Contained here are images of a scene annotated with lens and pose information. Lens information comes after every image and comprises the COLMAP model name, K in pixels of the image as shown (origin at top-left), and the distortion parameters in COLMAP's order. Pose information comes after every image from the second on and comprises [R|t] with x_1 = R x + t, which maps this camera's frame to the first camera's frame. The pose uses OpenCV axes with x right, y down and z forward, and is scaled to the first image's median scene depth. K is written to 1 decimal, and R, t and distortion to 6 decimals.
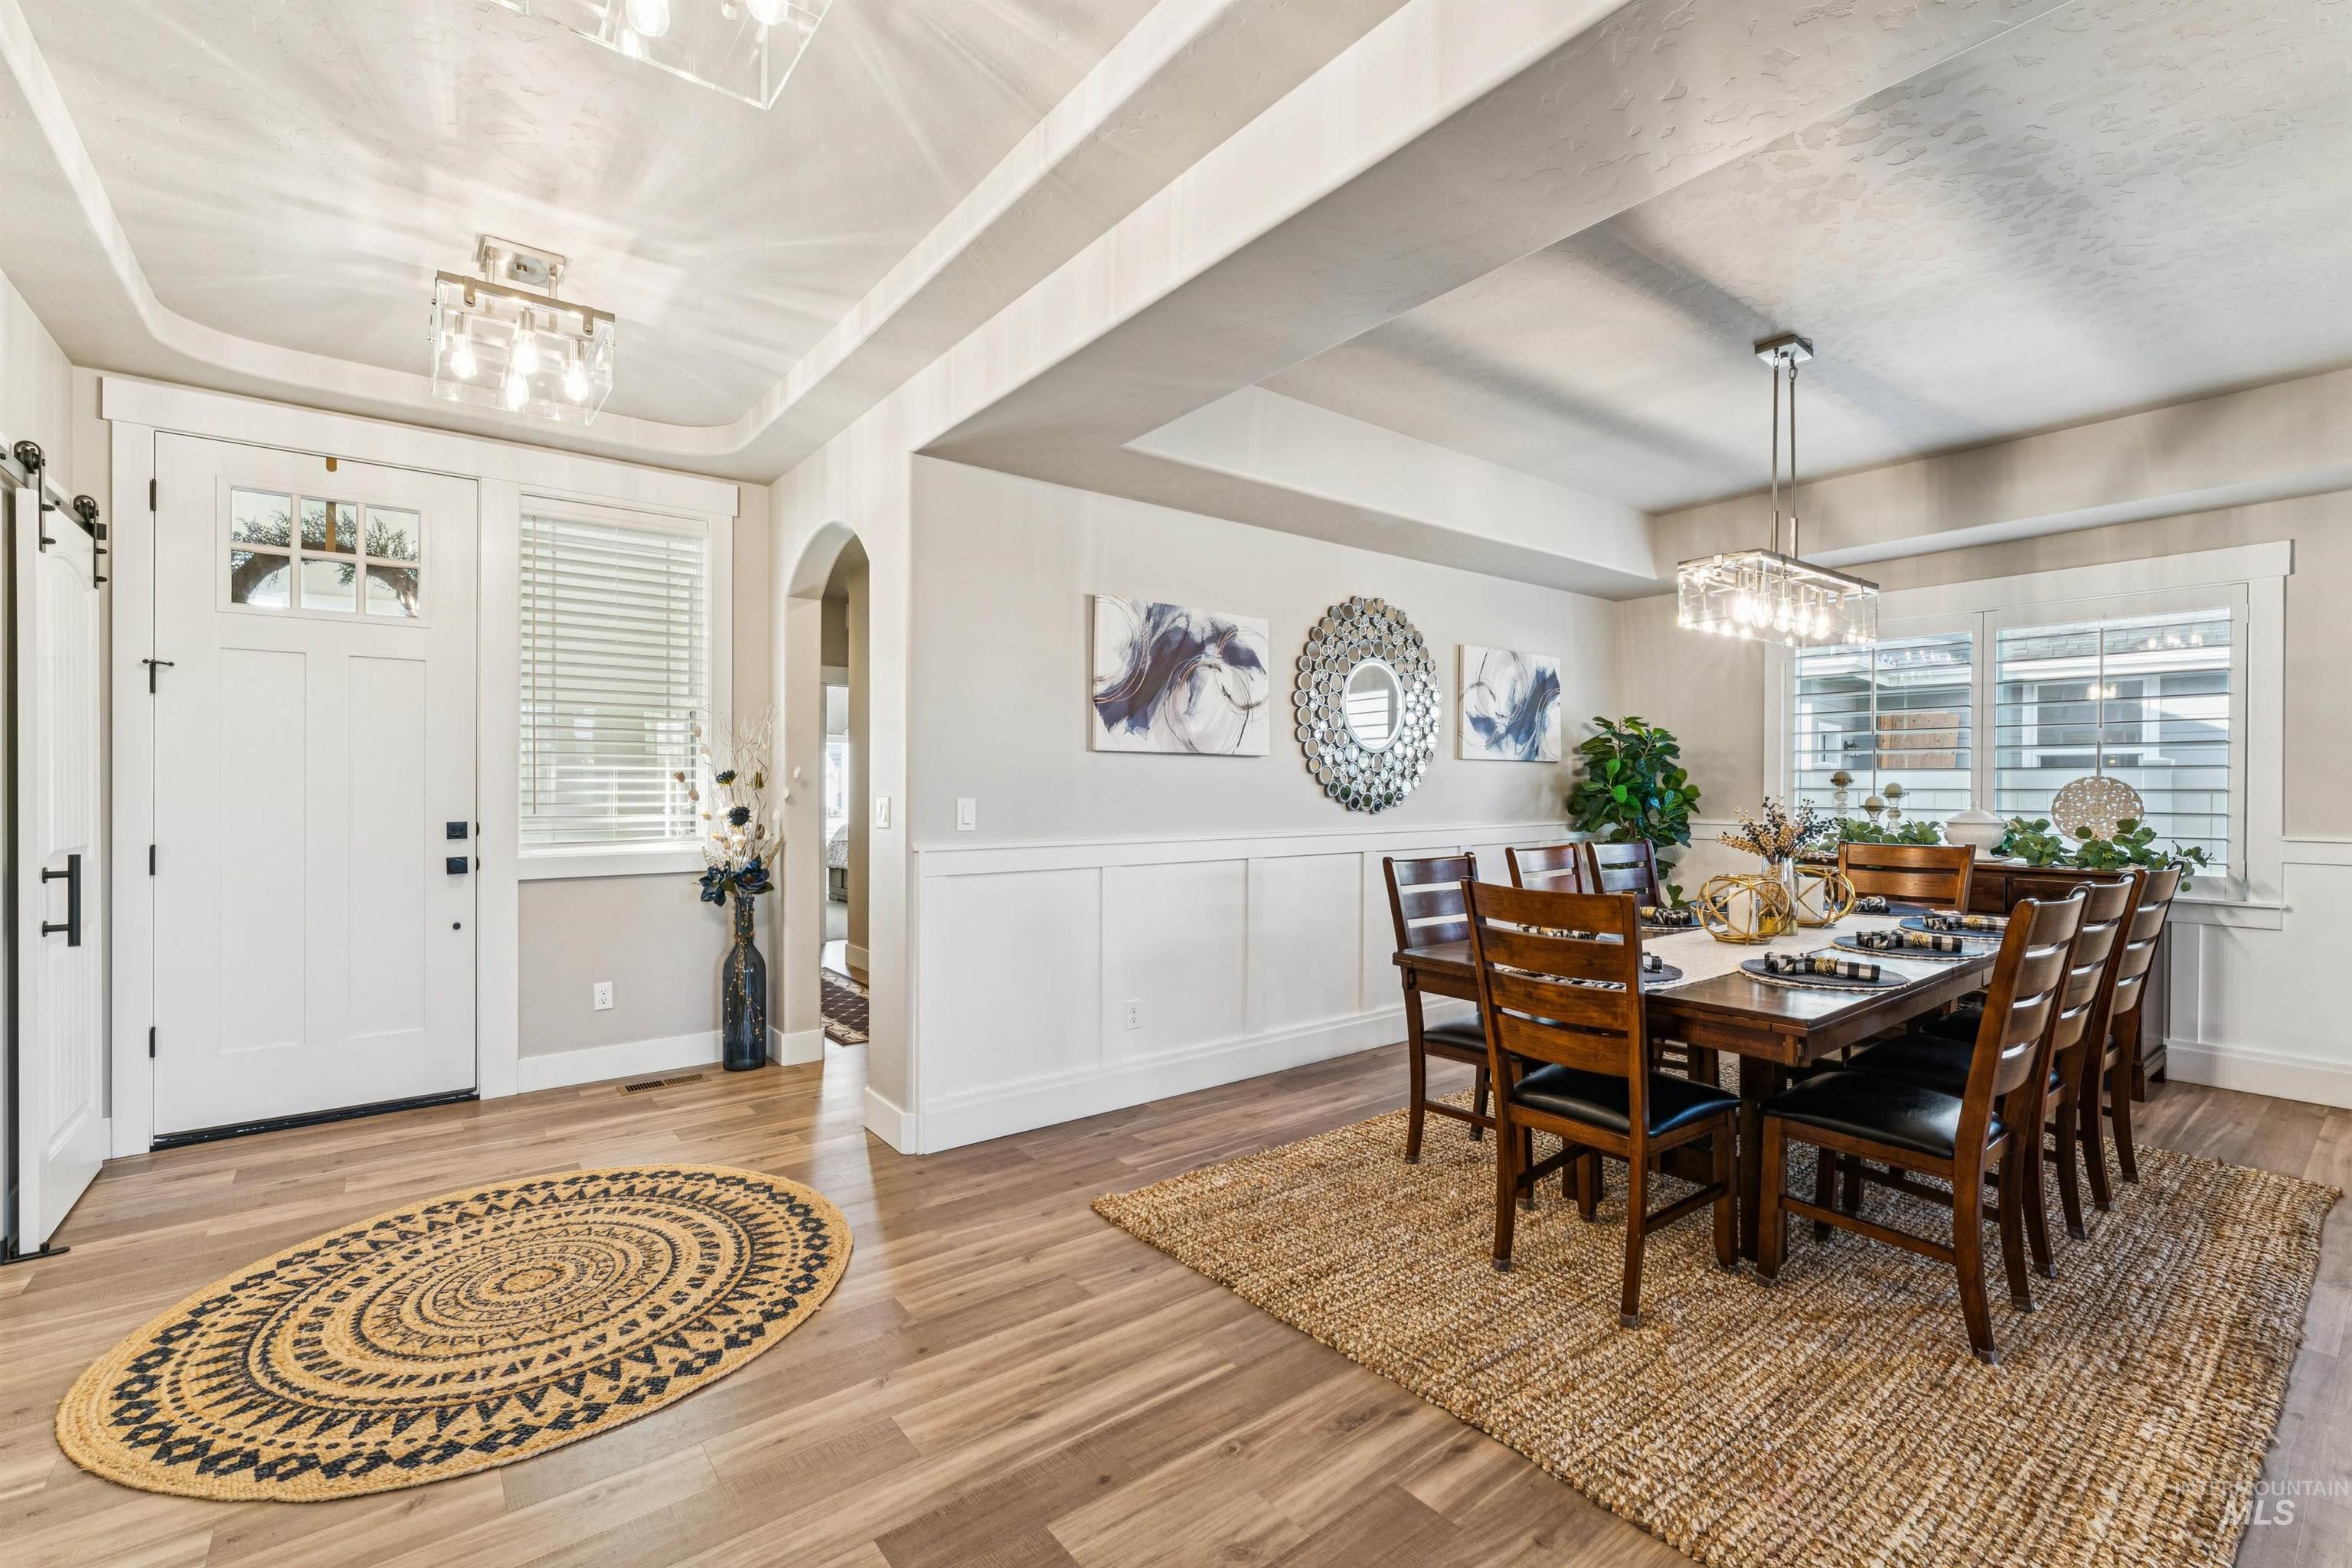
lens RADIAL K [[1011.2, 0, 1178.4], [0, 1011.2, 786.3], [0, 0, 1]] dist [0.018435, -0.004788]
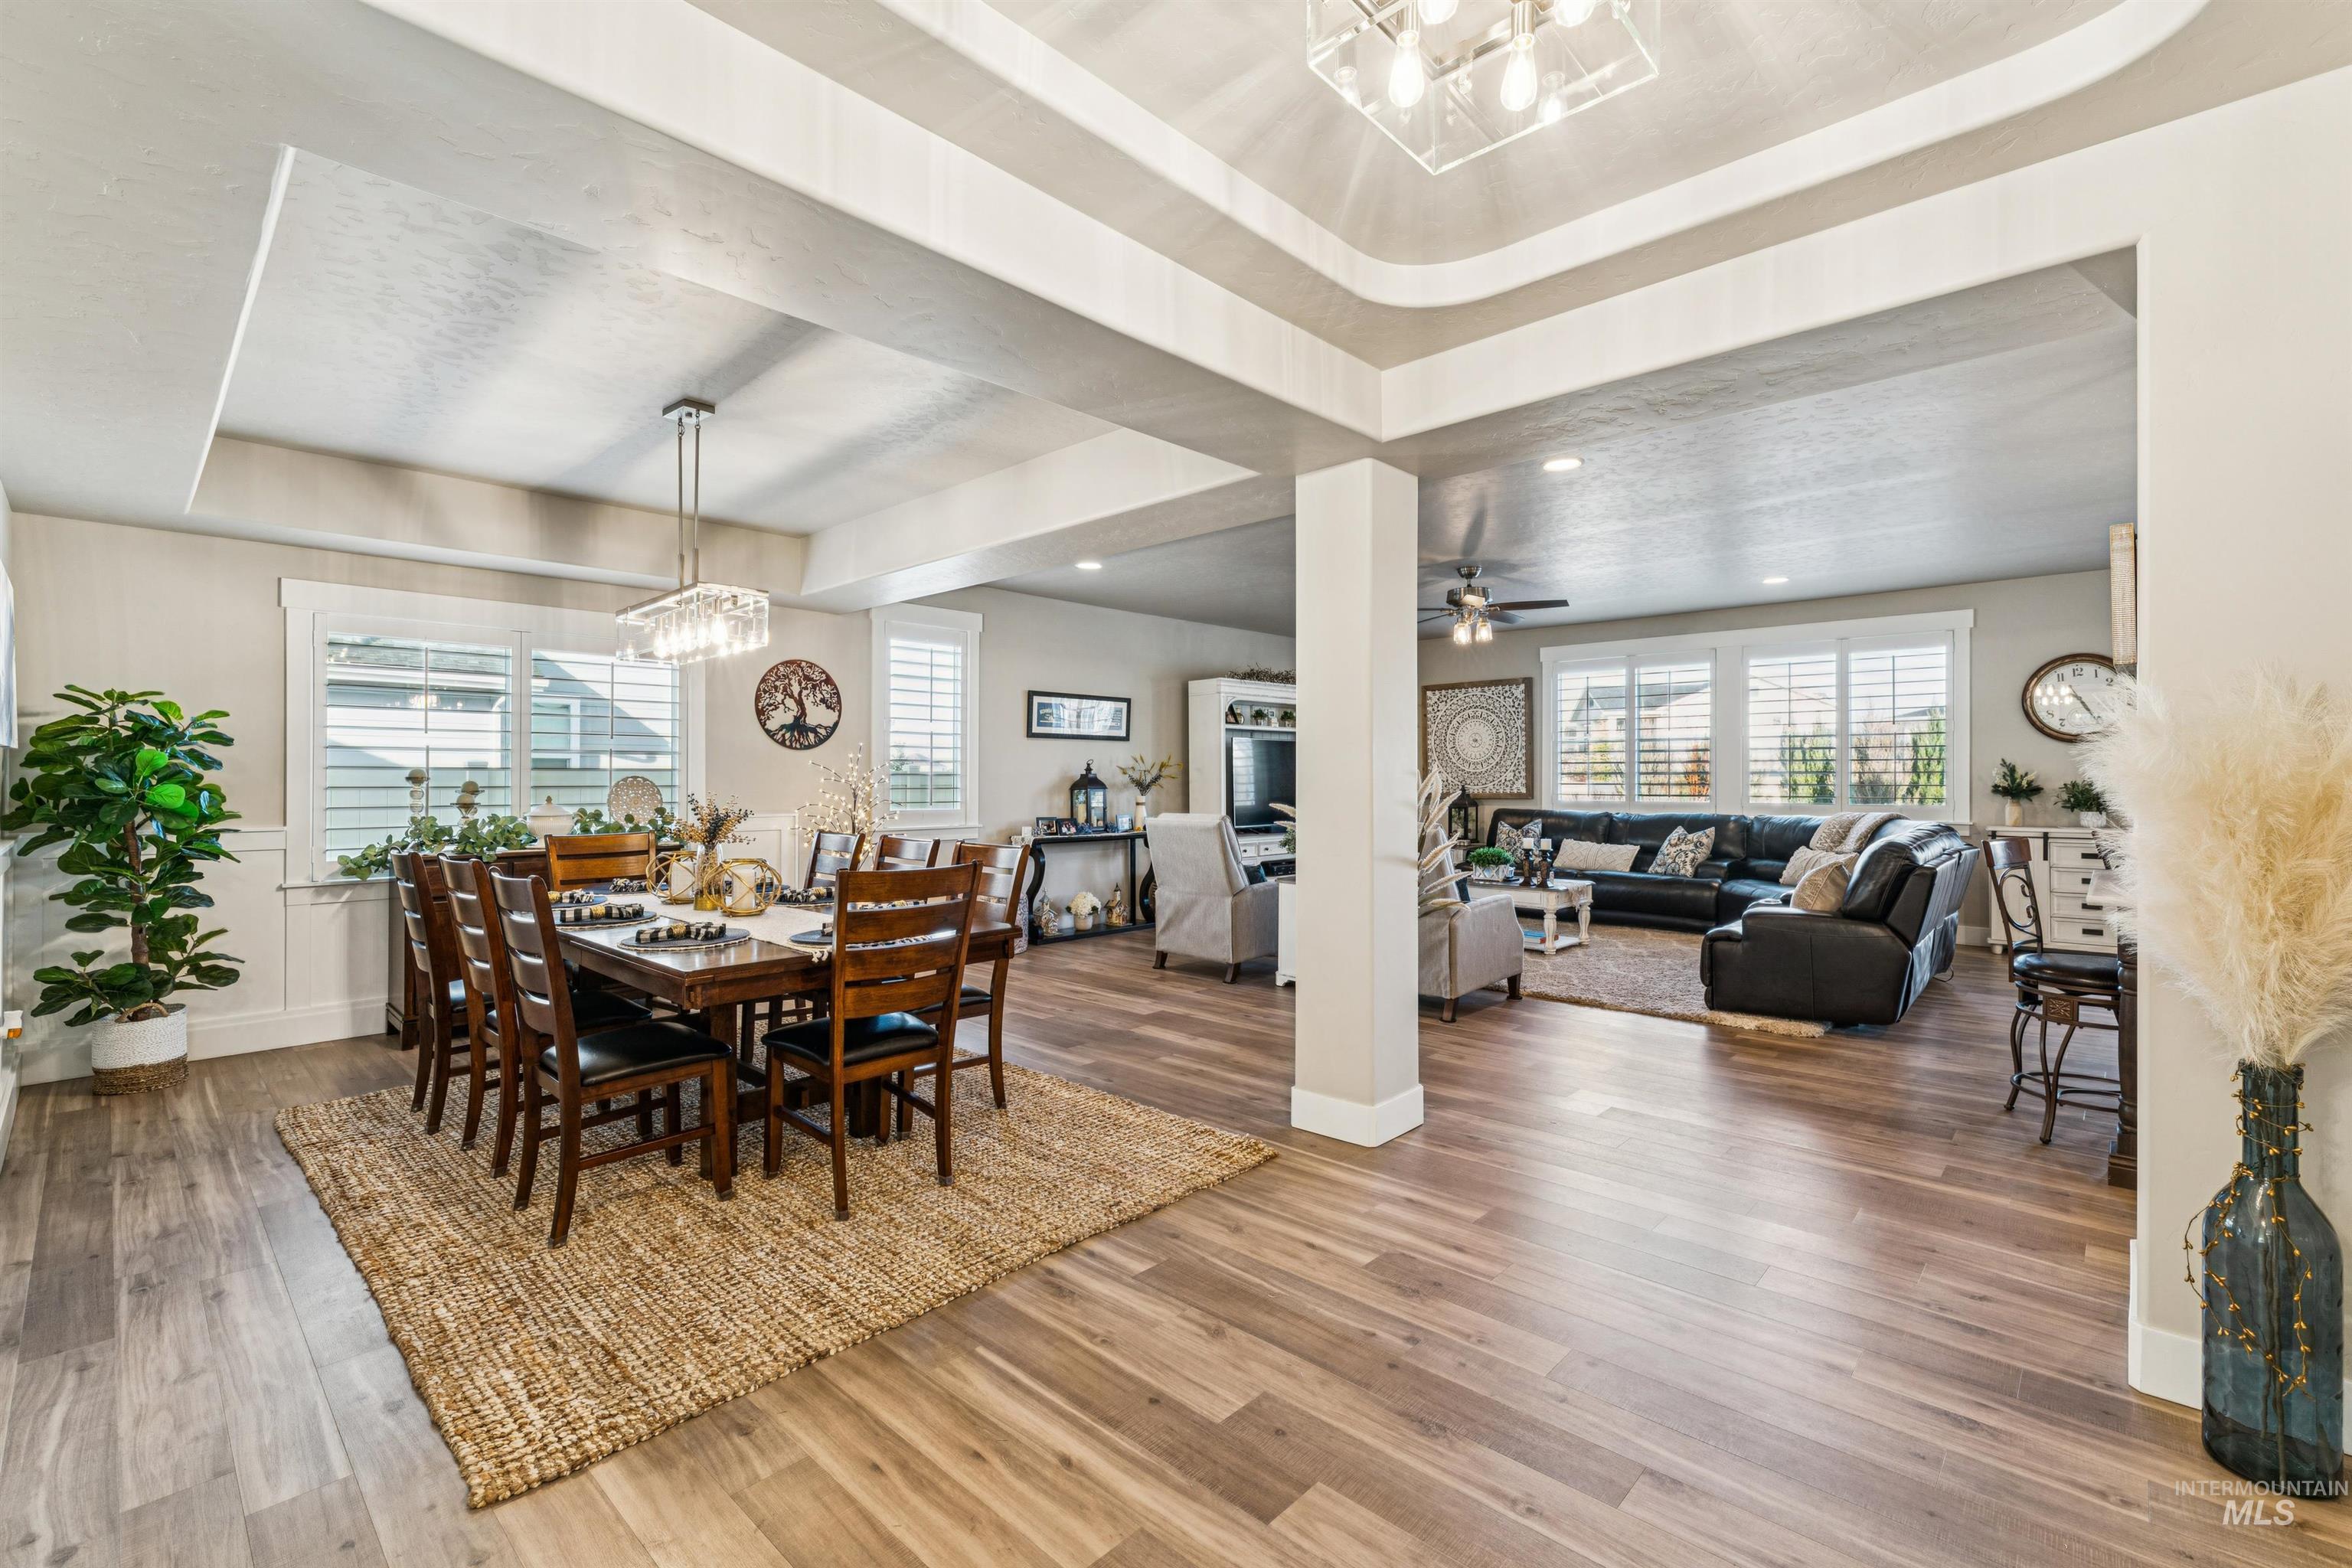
lens RADIAL K [[1005.1, 0, 1177.9], [0, 1005.1, 789.8], [0, 0, 1]] dist [0.001509, 0.000364]
pose [[-0.135963, -0.009048, 0.990673, -0.548005], [0.002815, 0.999951, 0.009519, -0.002851], [-0.990710, 0.004083, -0.135931, 0.524311]]
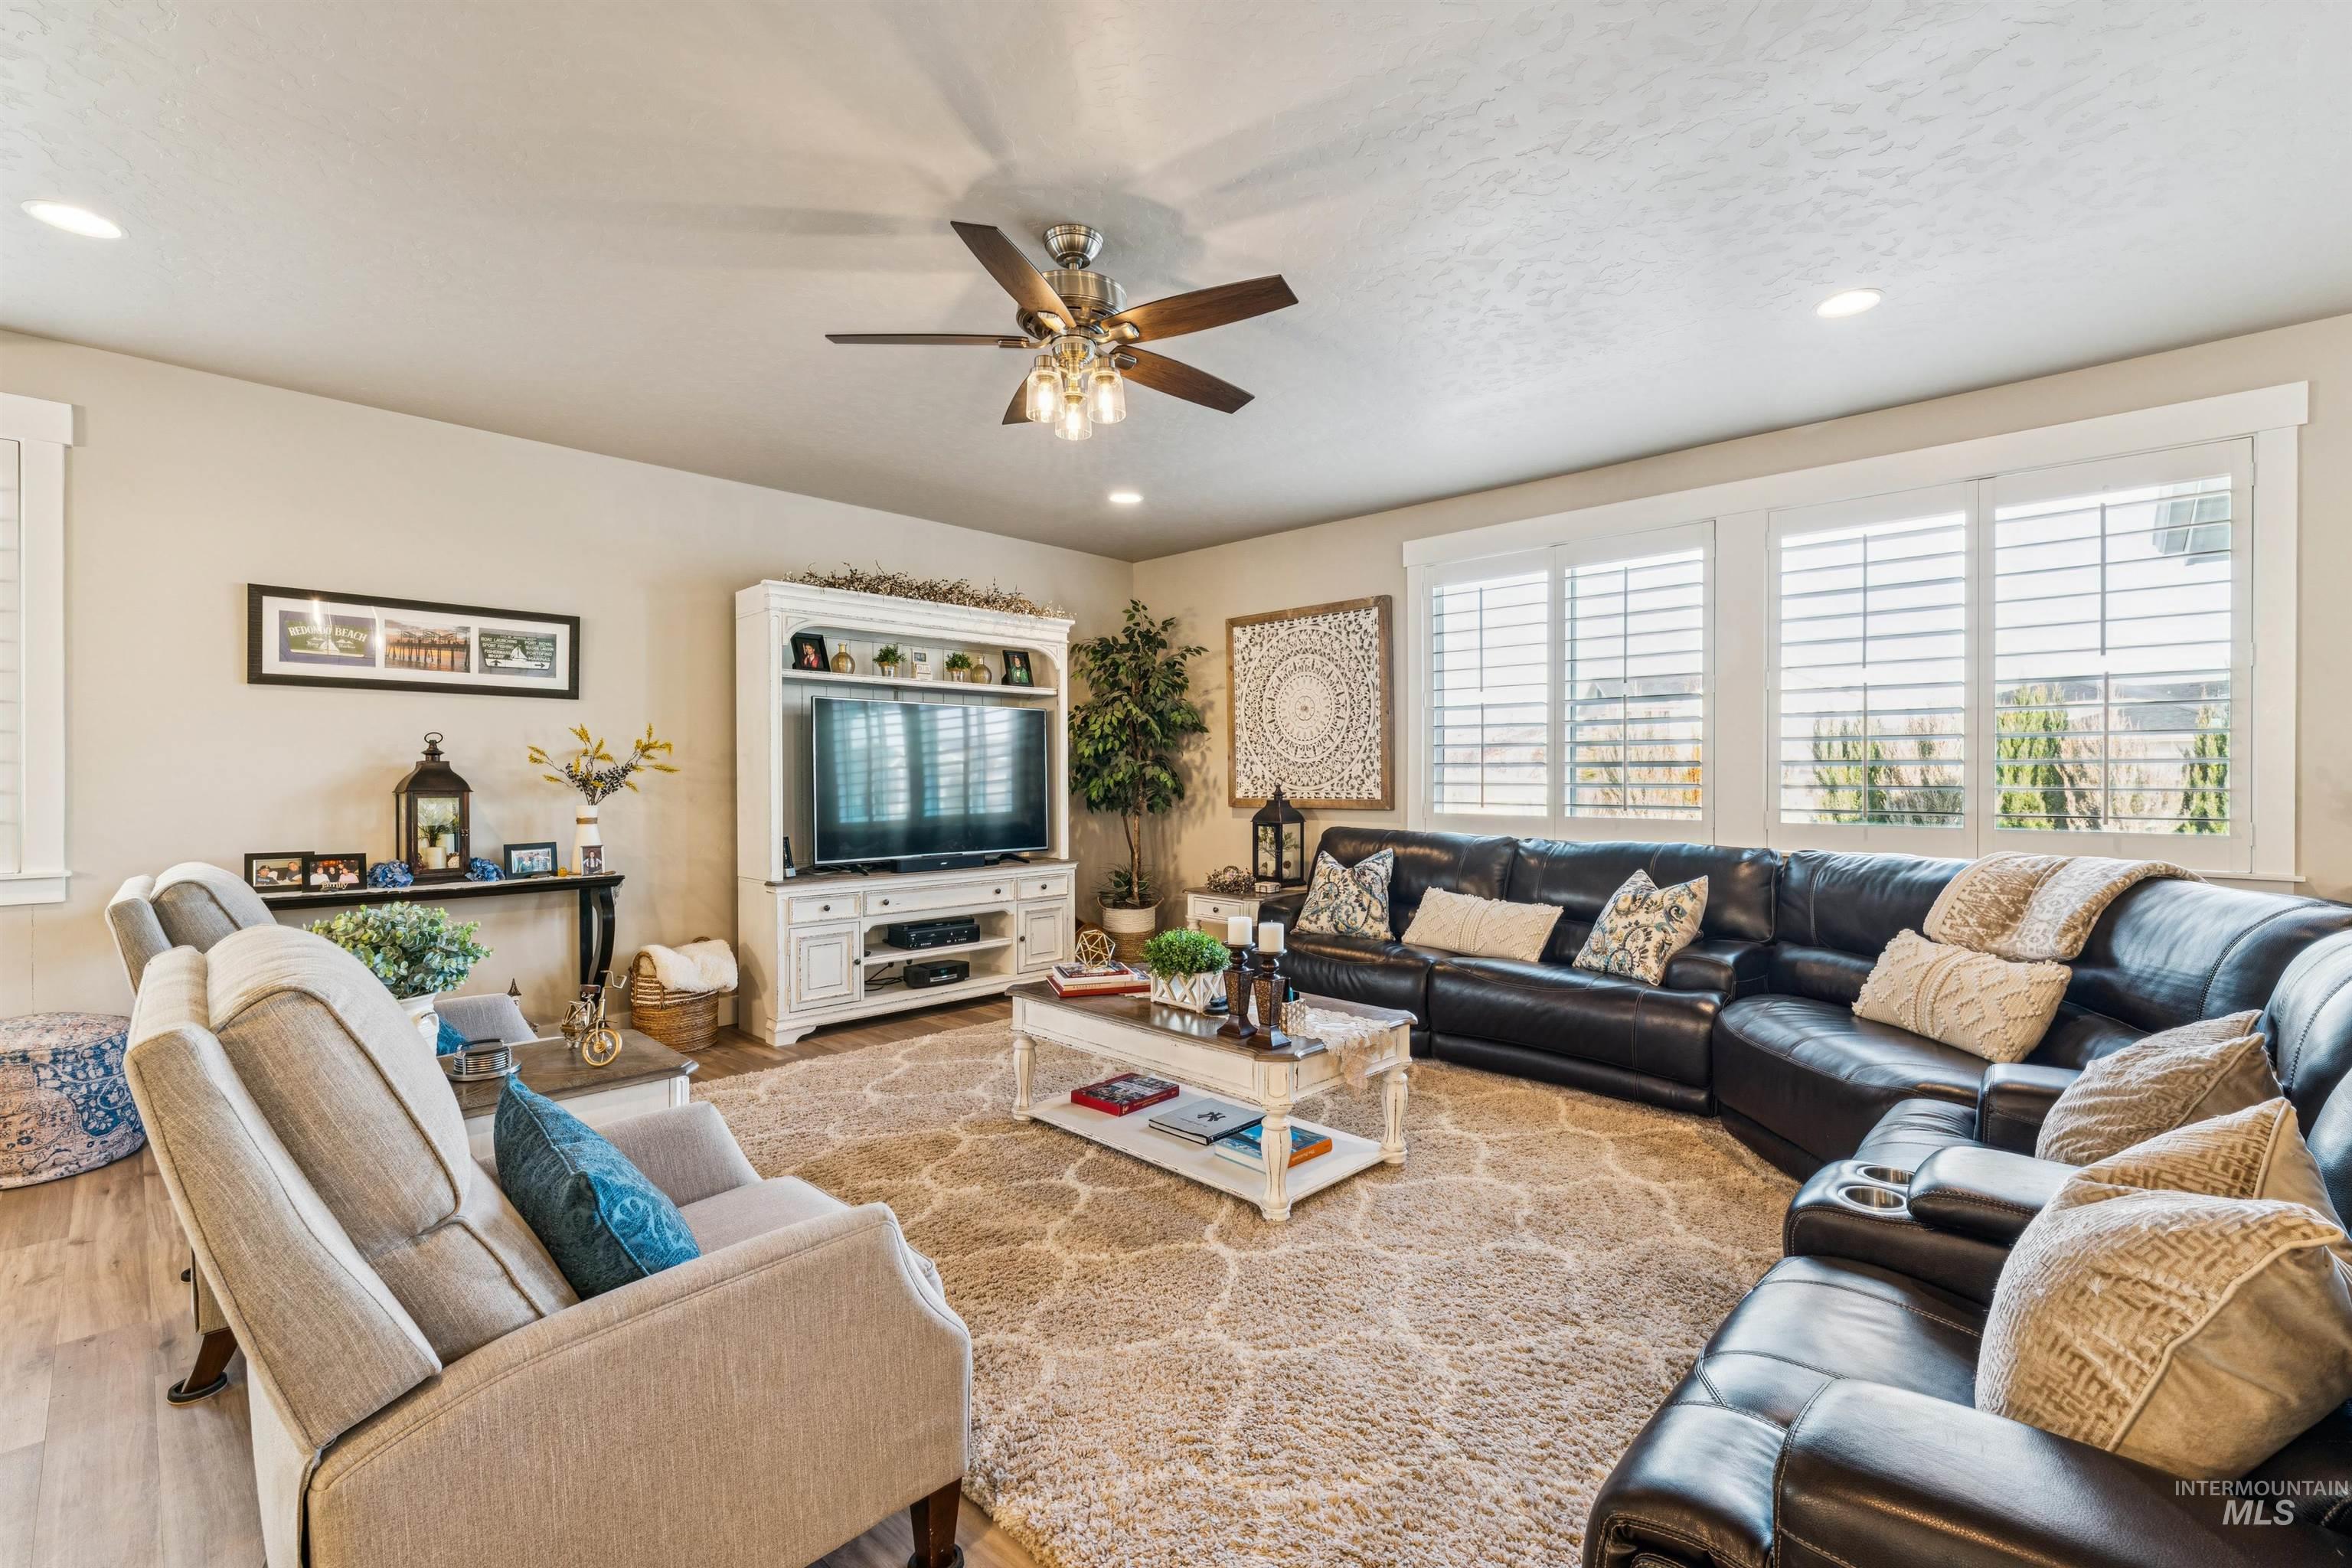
lens RADIAL K [[1005.0, 0, 1176.0], [0, 1005.0, 784.0], [0, 0, 1]] dist [-0.004339, -0.000591]
pose [[-0.116437, -0.006933, 0.993174, 0.477184], [-0.000162, 0.999976, 0.006961, -0.000288], [-0.993198, 0.000649, -0.116435, -0.249874]]
